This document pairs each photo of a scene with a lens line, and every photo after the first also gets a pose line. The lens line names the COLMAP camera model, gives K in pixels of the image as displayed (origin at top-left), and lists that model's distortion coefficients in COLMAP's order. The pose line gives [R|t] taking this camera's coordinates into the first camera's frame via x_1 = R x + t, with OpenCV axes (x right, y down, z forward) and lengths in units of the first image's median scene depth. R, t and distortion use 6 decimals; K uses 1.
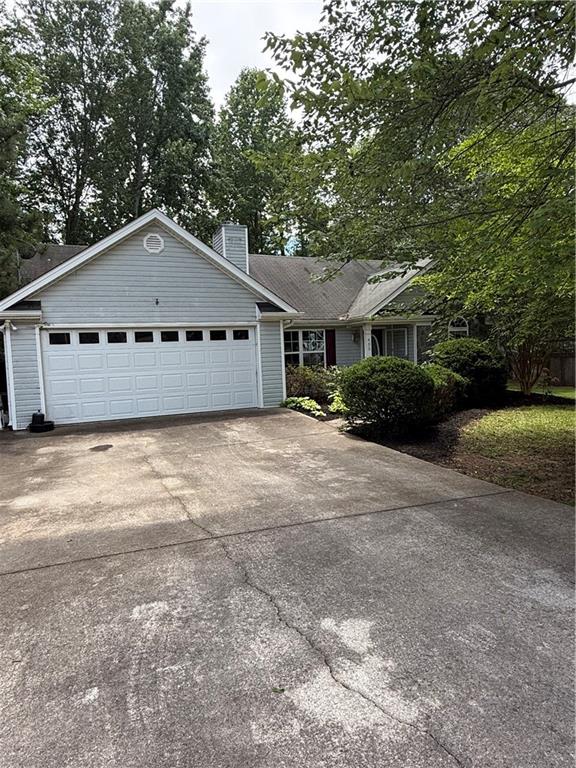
lens RADIAL K [[471.7, 0, 288.9], [0, 471.7, 384.7], [0, 0, 1]] dist [-0.008622, -0.001635]
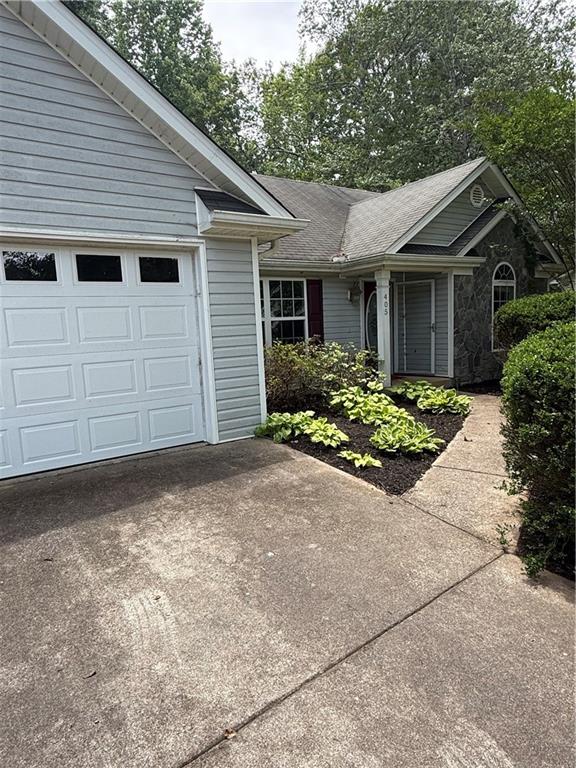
lens RADIAL K [[471.7, 0, 285.3], [0, 471.7, 385.6], [0, 0, 1]] dist [-0.008622, -0.001635]
pose [[0.984570, -0.027262, 0.172856, -0.066875], [0.017934, 0.998309, 0.055294, -0.026034], [-0.174071, -0.051341, 0.983394, 0.566523]]
